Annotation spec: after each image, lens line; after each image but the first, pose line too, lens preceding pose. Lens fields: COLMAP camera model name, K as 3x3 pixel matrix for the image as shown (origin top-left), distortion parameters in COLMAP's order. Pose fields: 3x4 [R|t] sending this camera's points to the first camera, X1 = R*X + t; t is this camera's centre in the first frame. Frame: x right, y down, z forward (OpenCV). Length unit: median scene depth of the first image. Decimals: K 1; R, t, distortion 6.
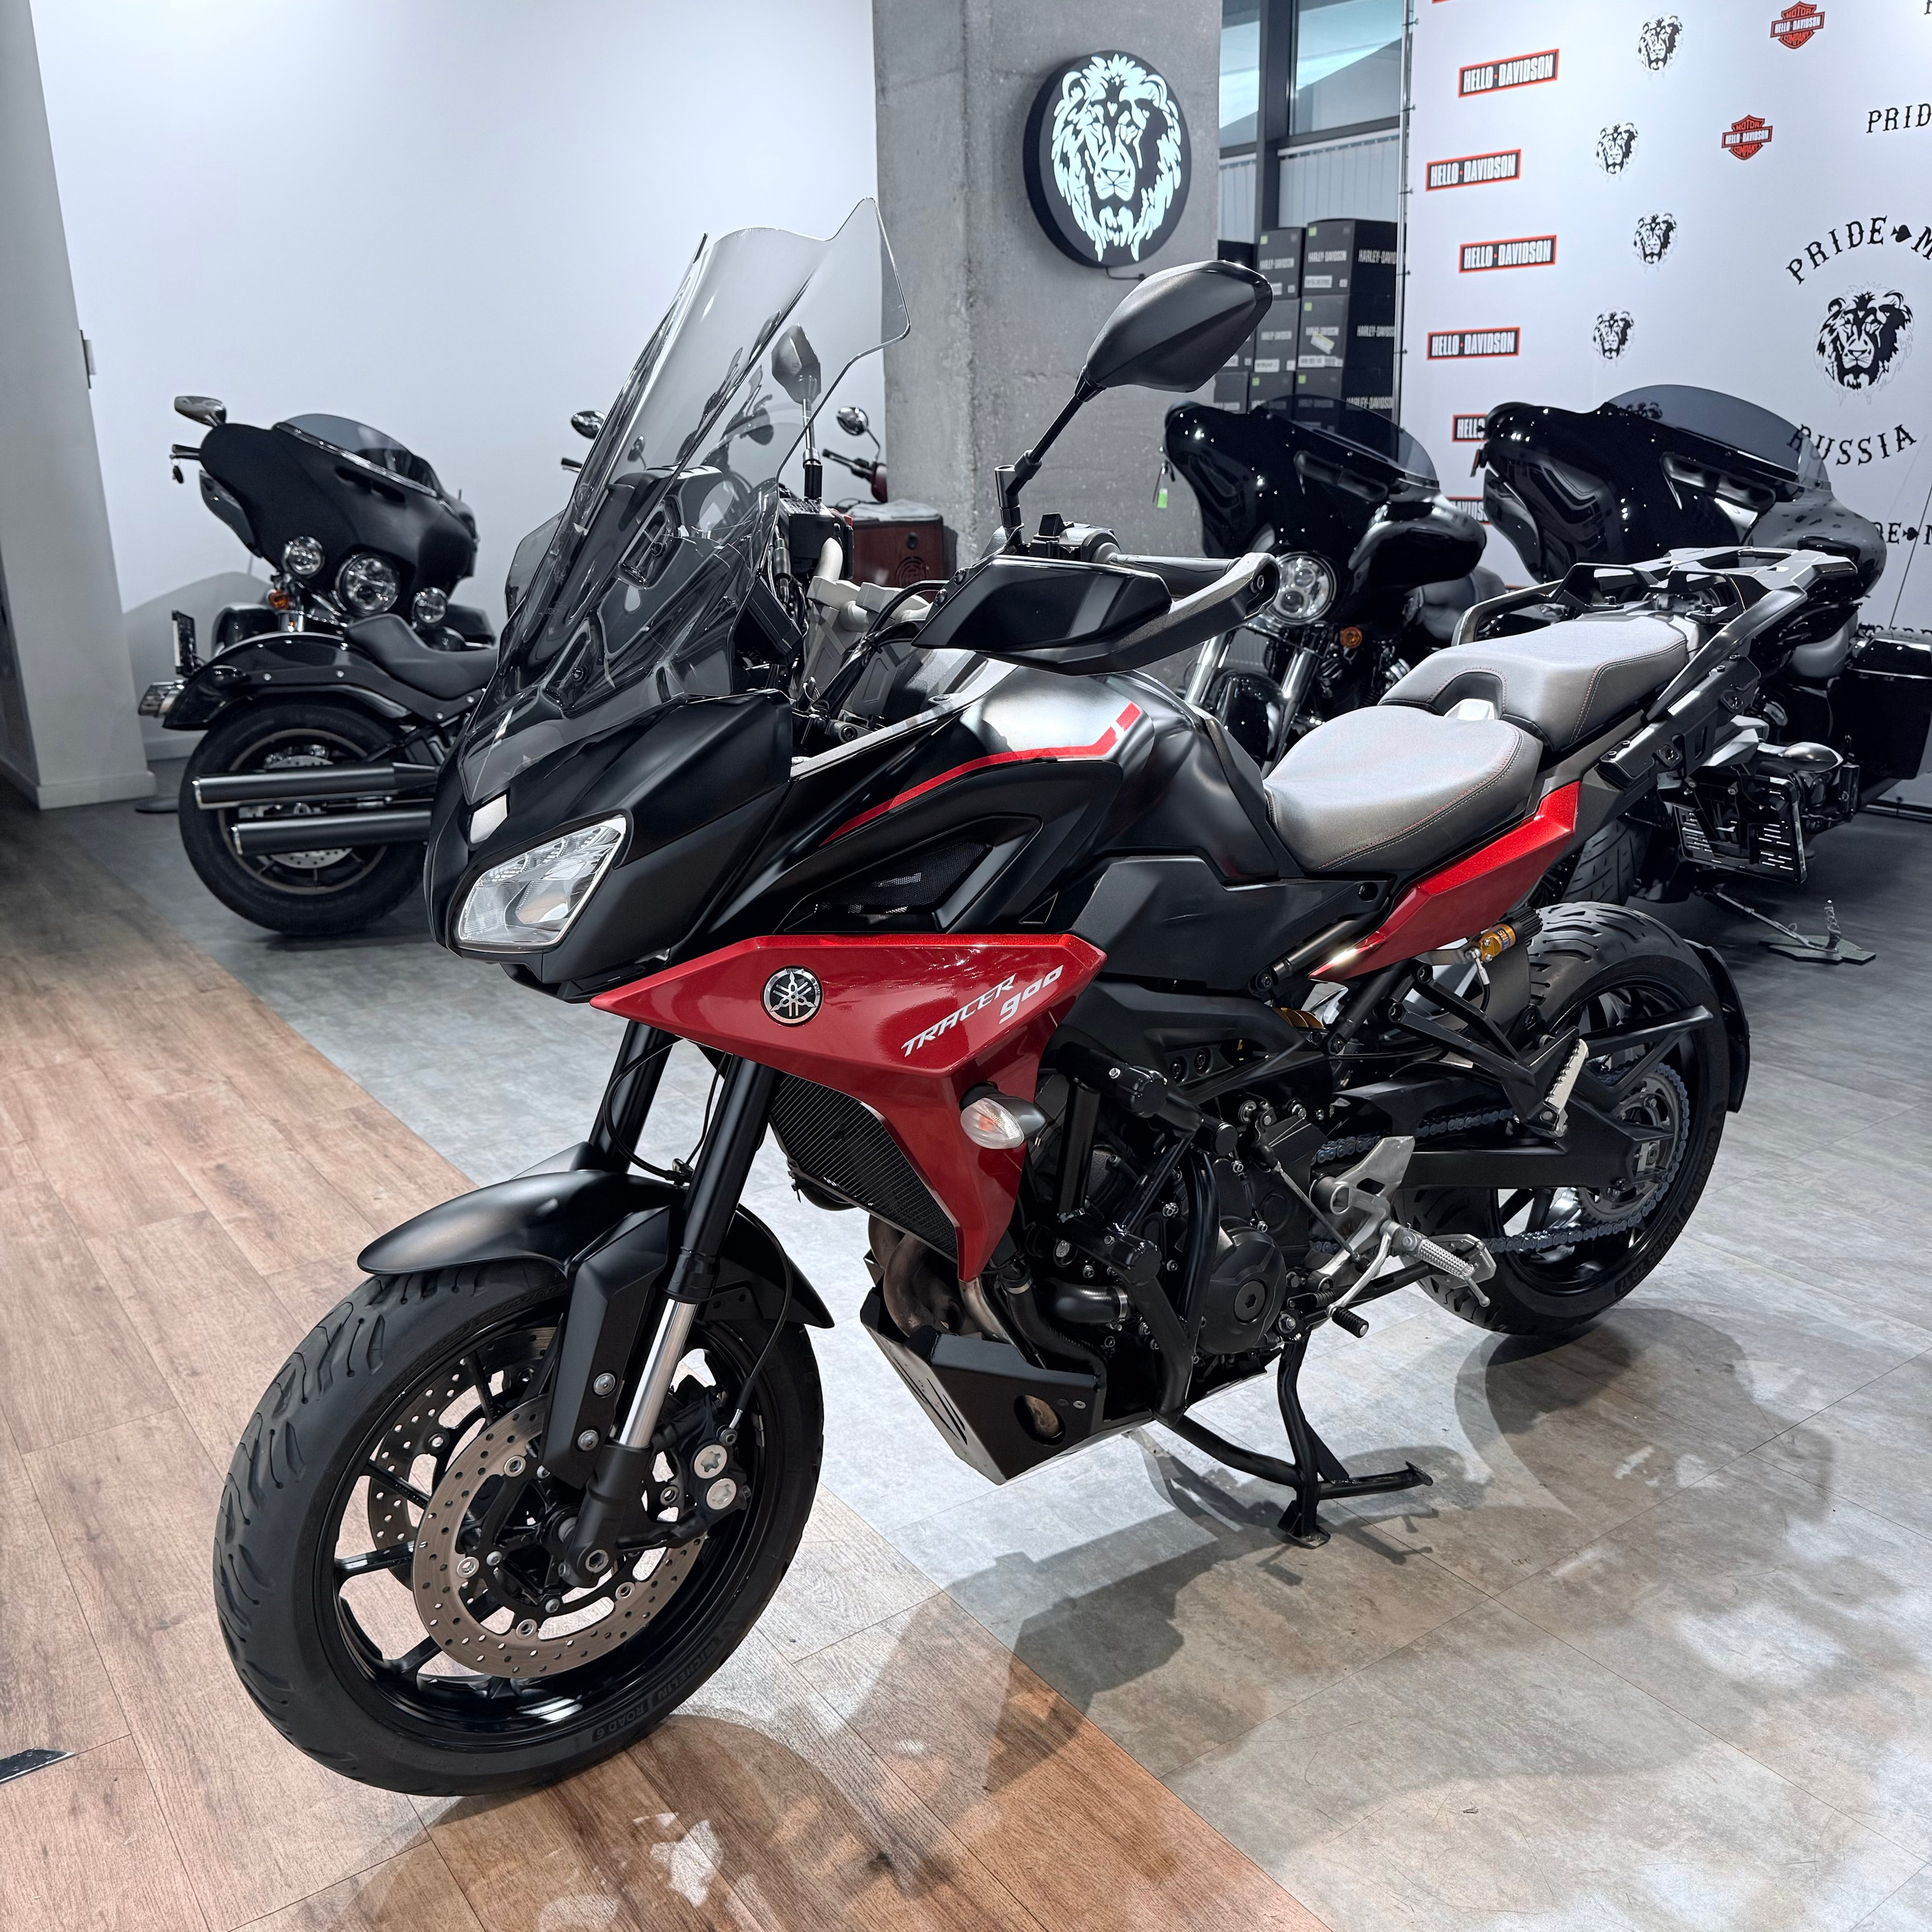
lens RADIAL K [[1819.6, 0, 1004.1], [0, 1819.6, 959.4], [0, 0, 1]] dist [0.002796, 0.000000]
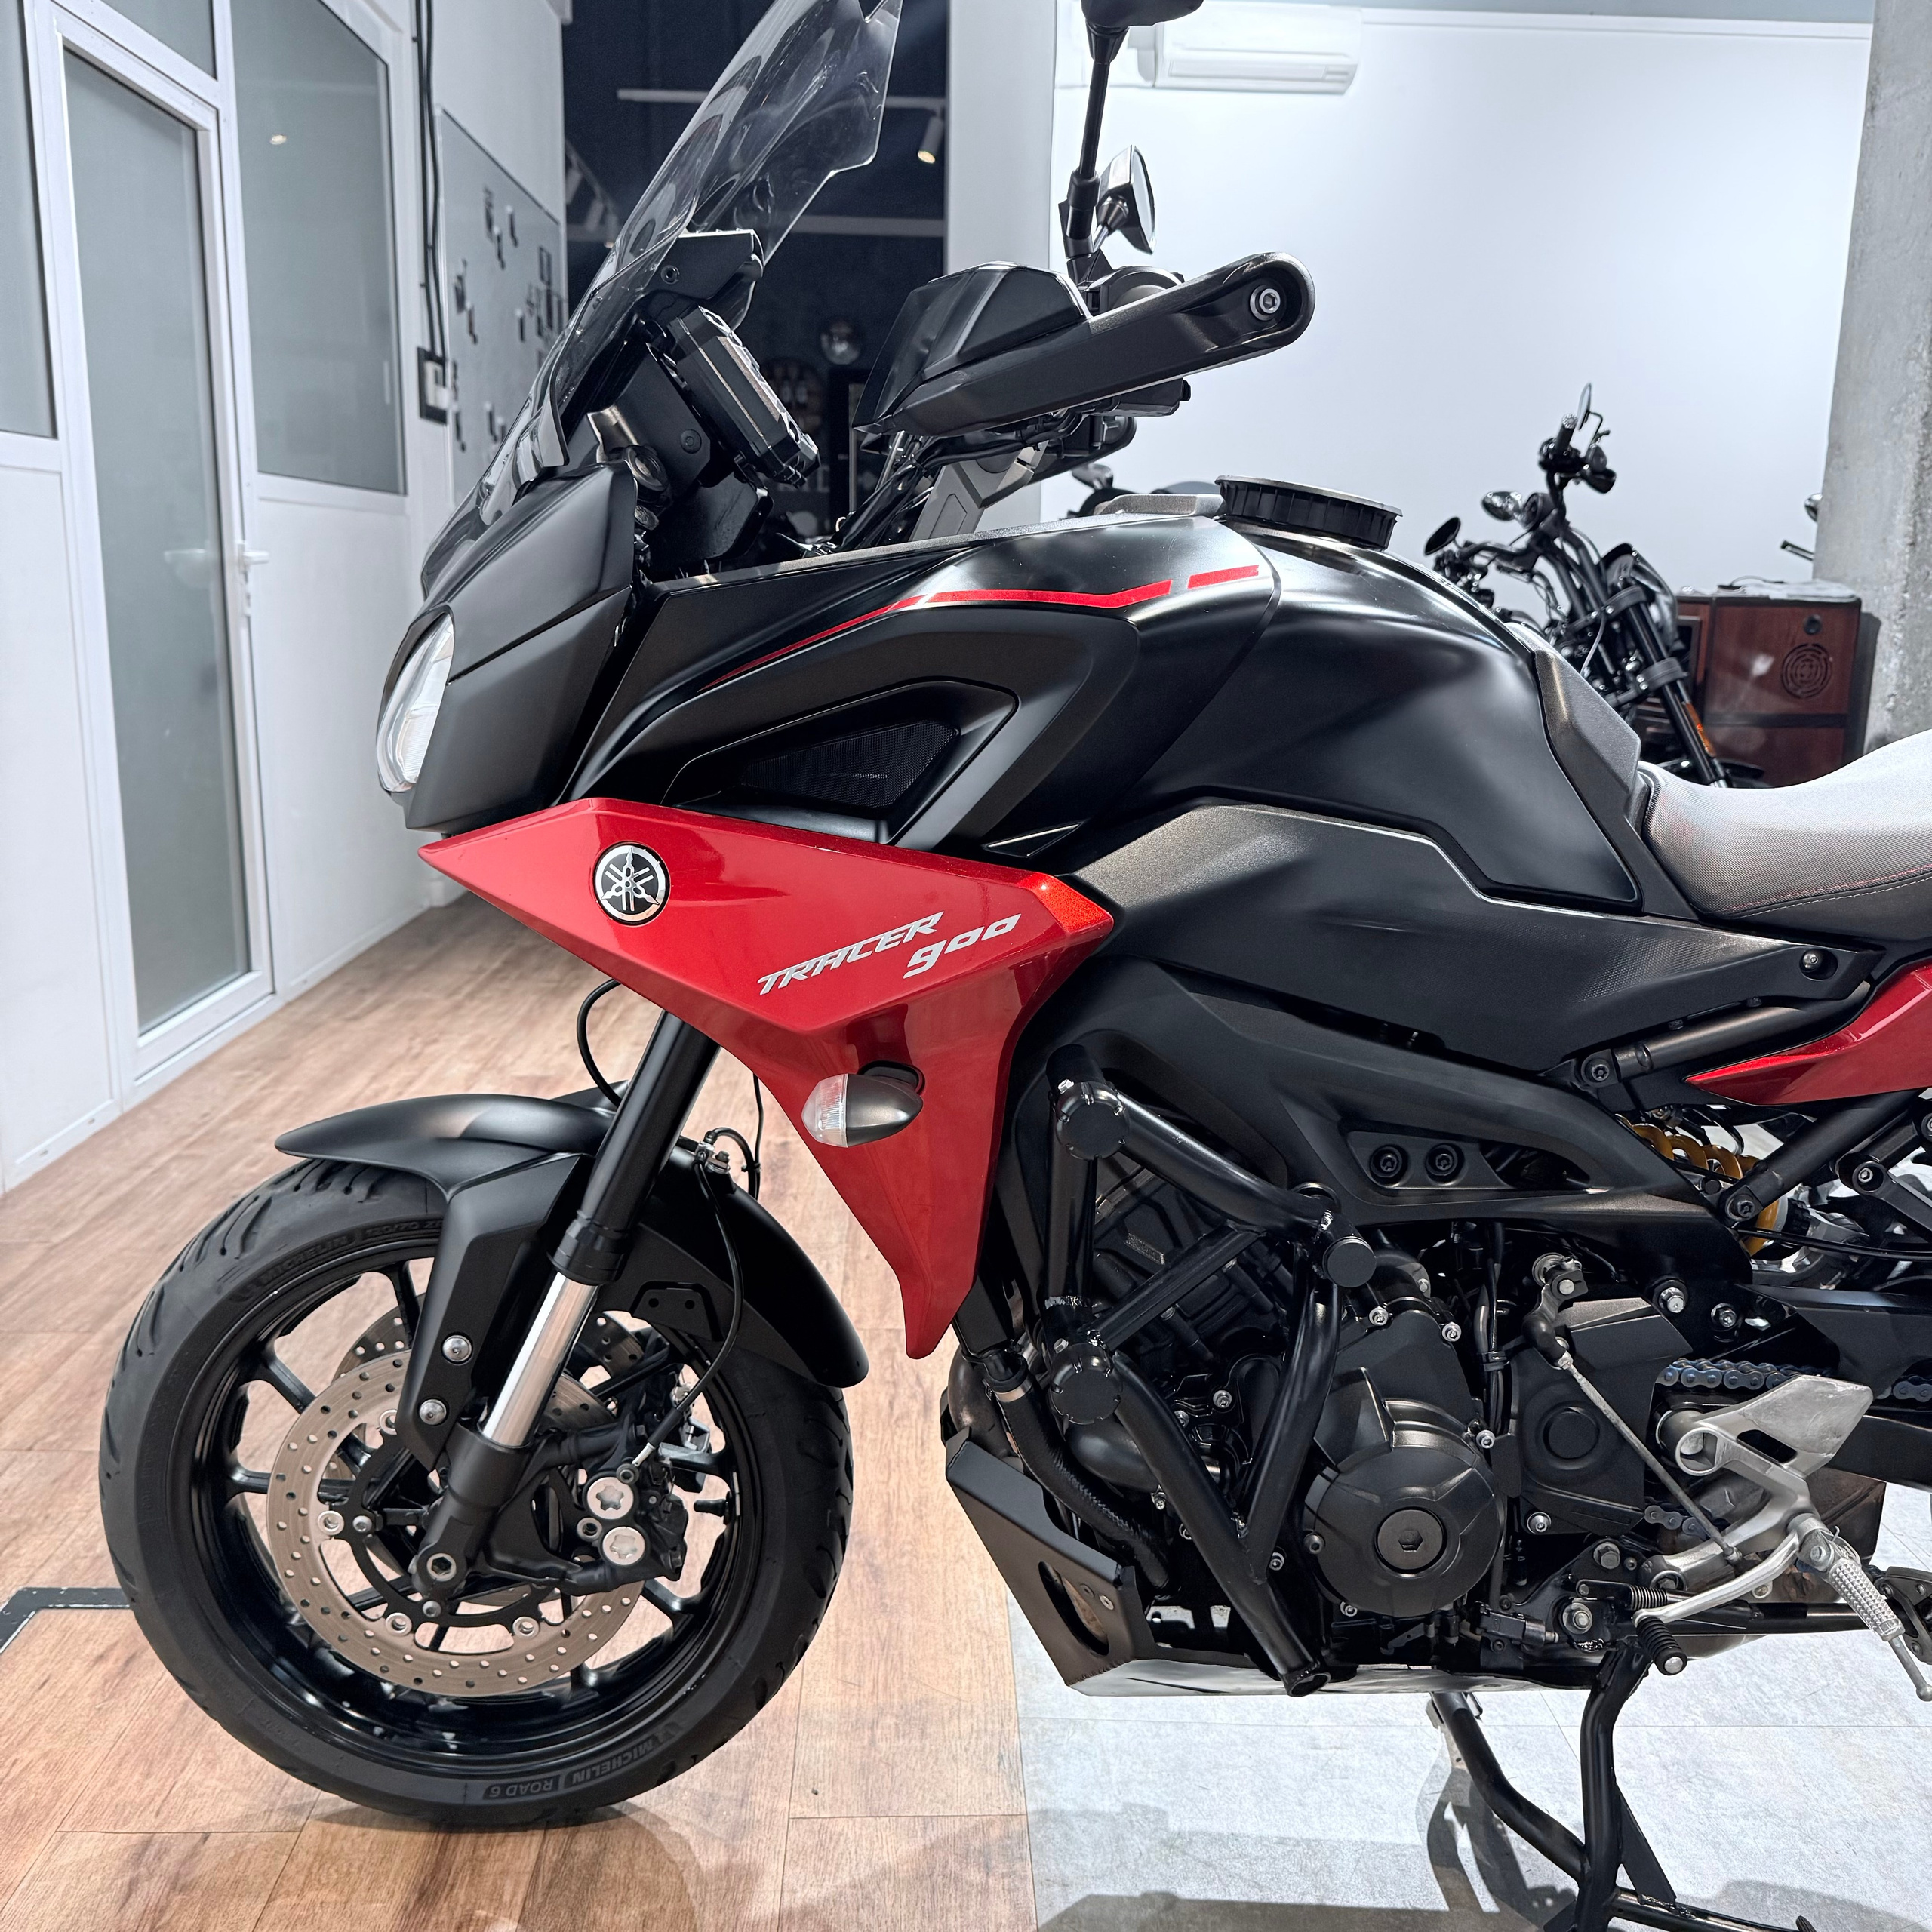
lens RADIAL K [[1819.6, 0, 964.1], [0, 1819.6, 969.3], [0, 0, 1]] dist [0.002796, 0.000000]
pose [[0.823548, 0.149312, -0.547243, 0.301614], [-0.191835, 0.981203, -0.020978, 0.032214], [0.533824, 0.122257, 0.836711, 0.330342]]
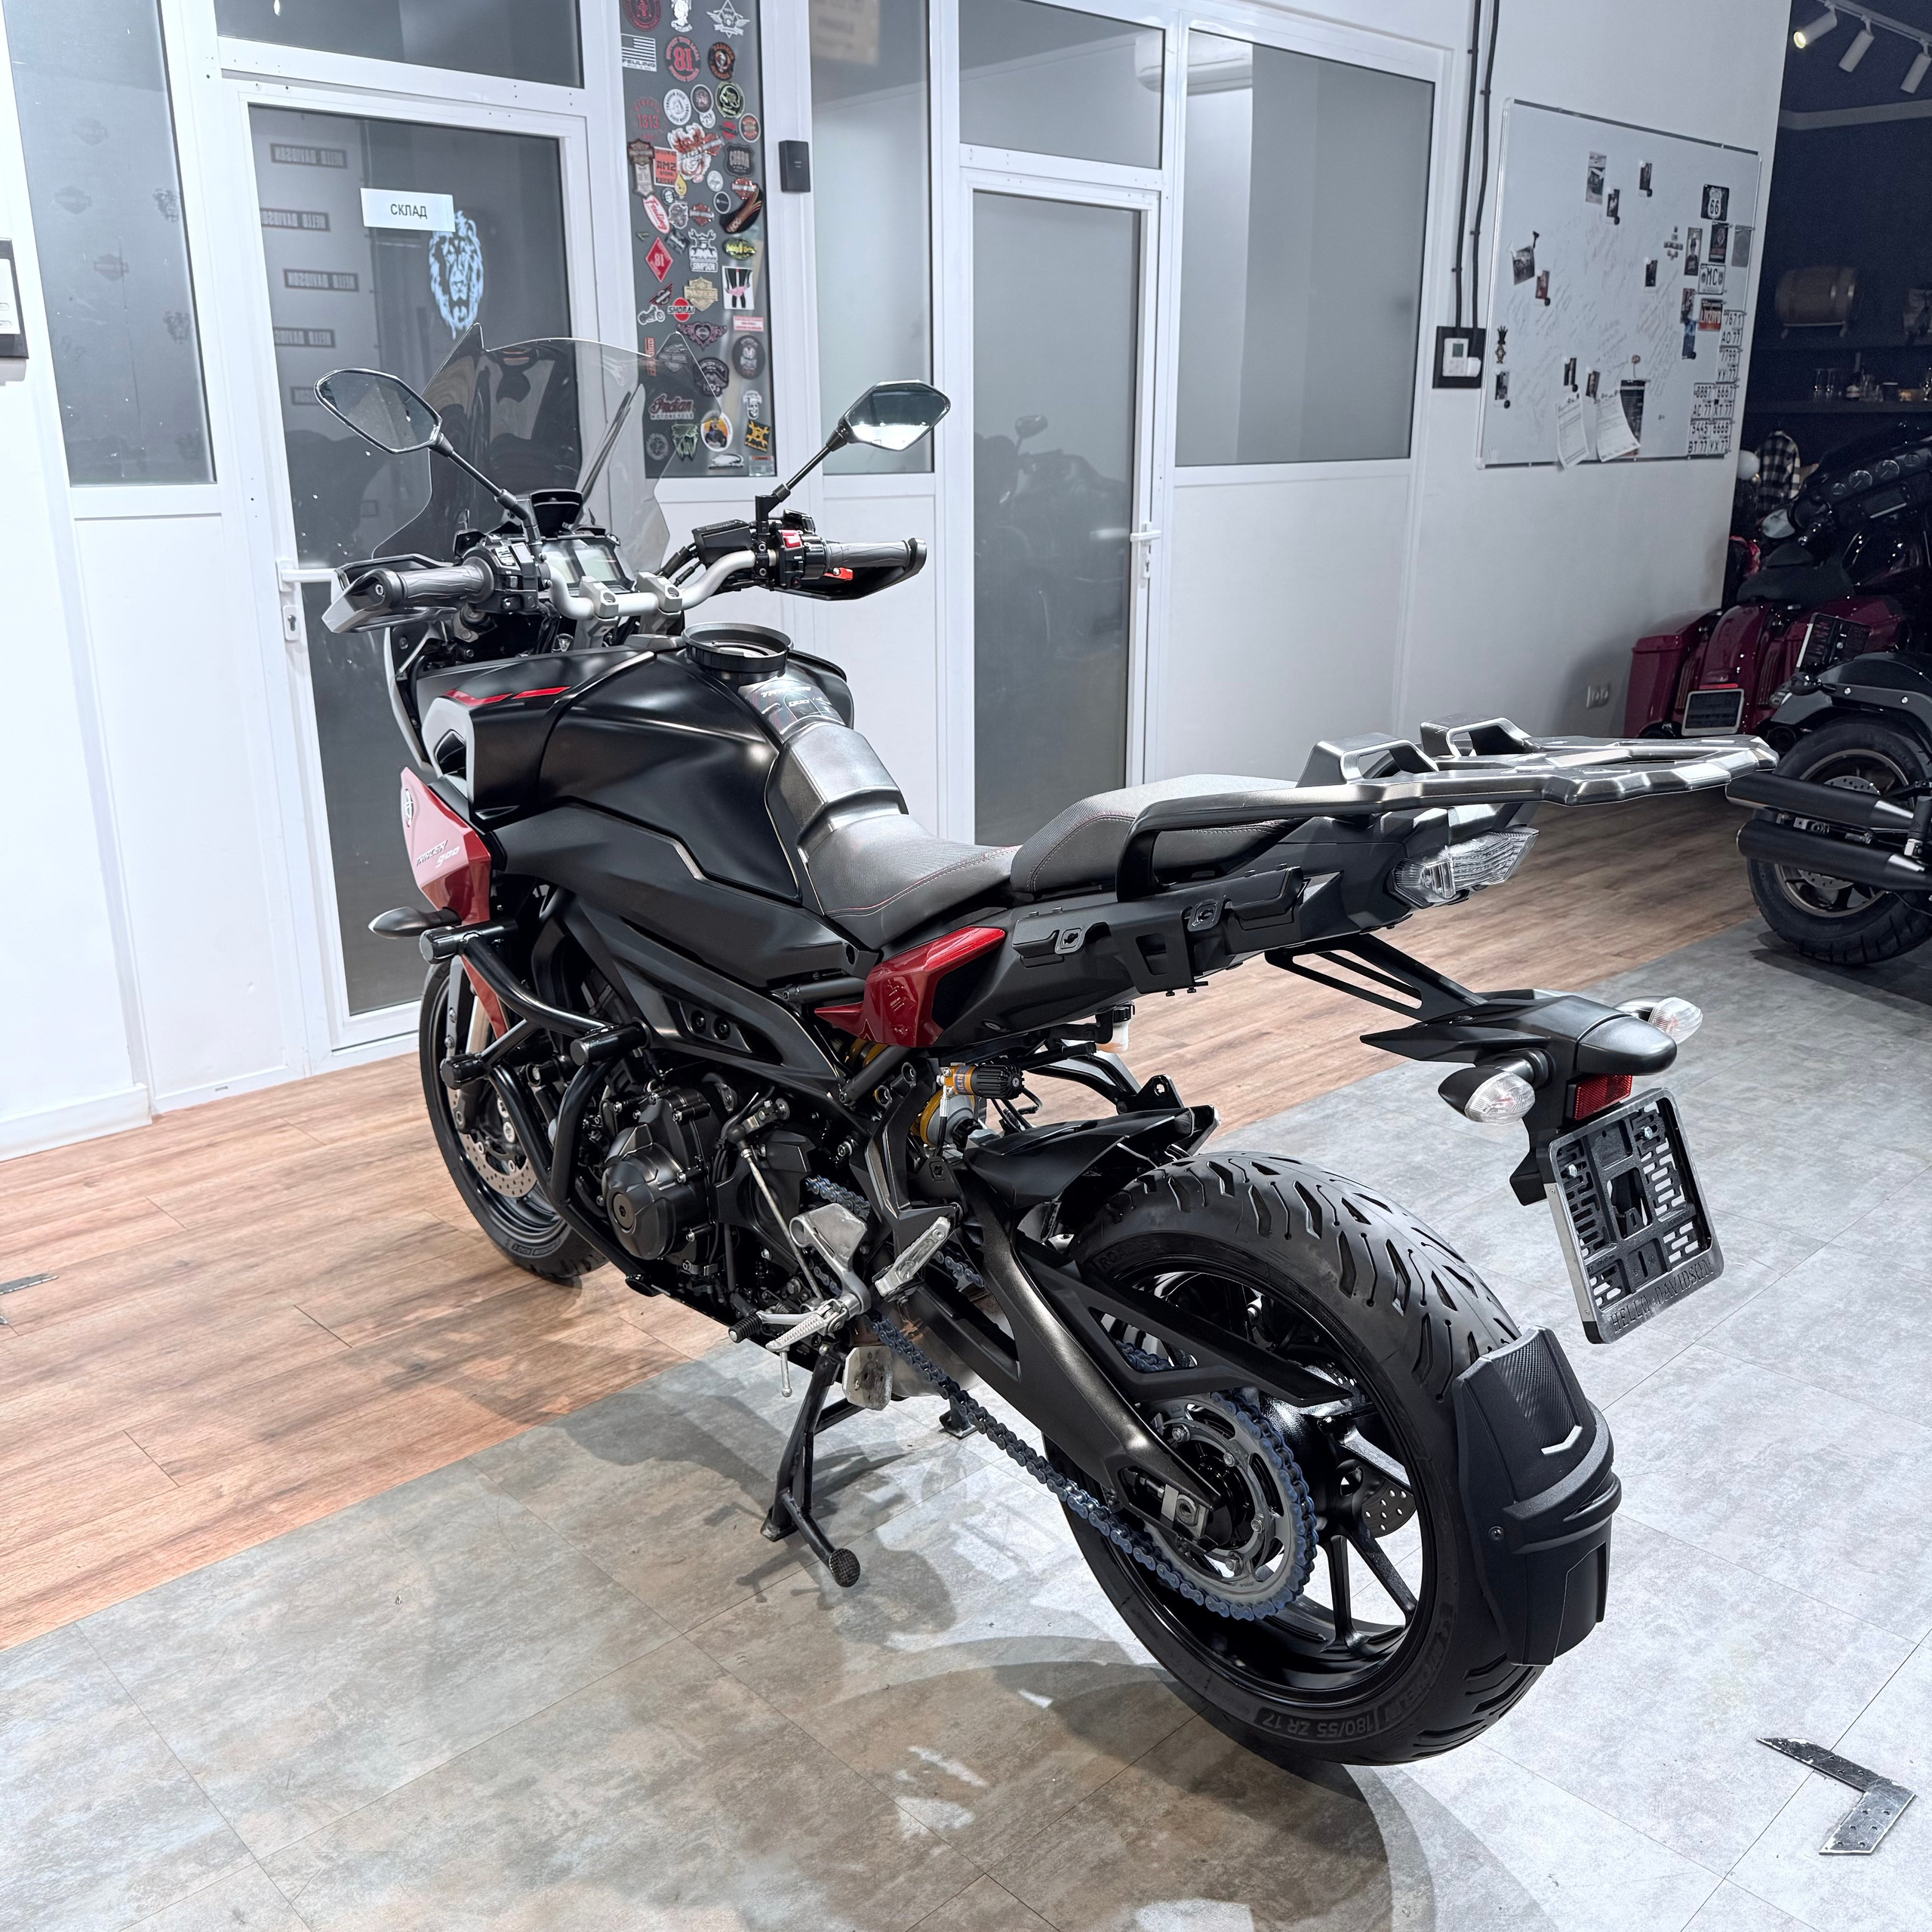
lens RADIAL K [[1819.6, 0, 953.6], [0, 1819.6, 965.4], [0, 0, 1]] dist [0.002796, 0.000000]
pose [[0.128925, 0.292294, -0.947599, 1.135677], [-0.278256, 0.927847, 0.248343, -0.286690], [0.951815, 0.231658, 0.200955, 0.854973]]
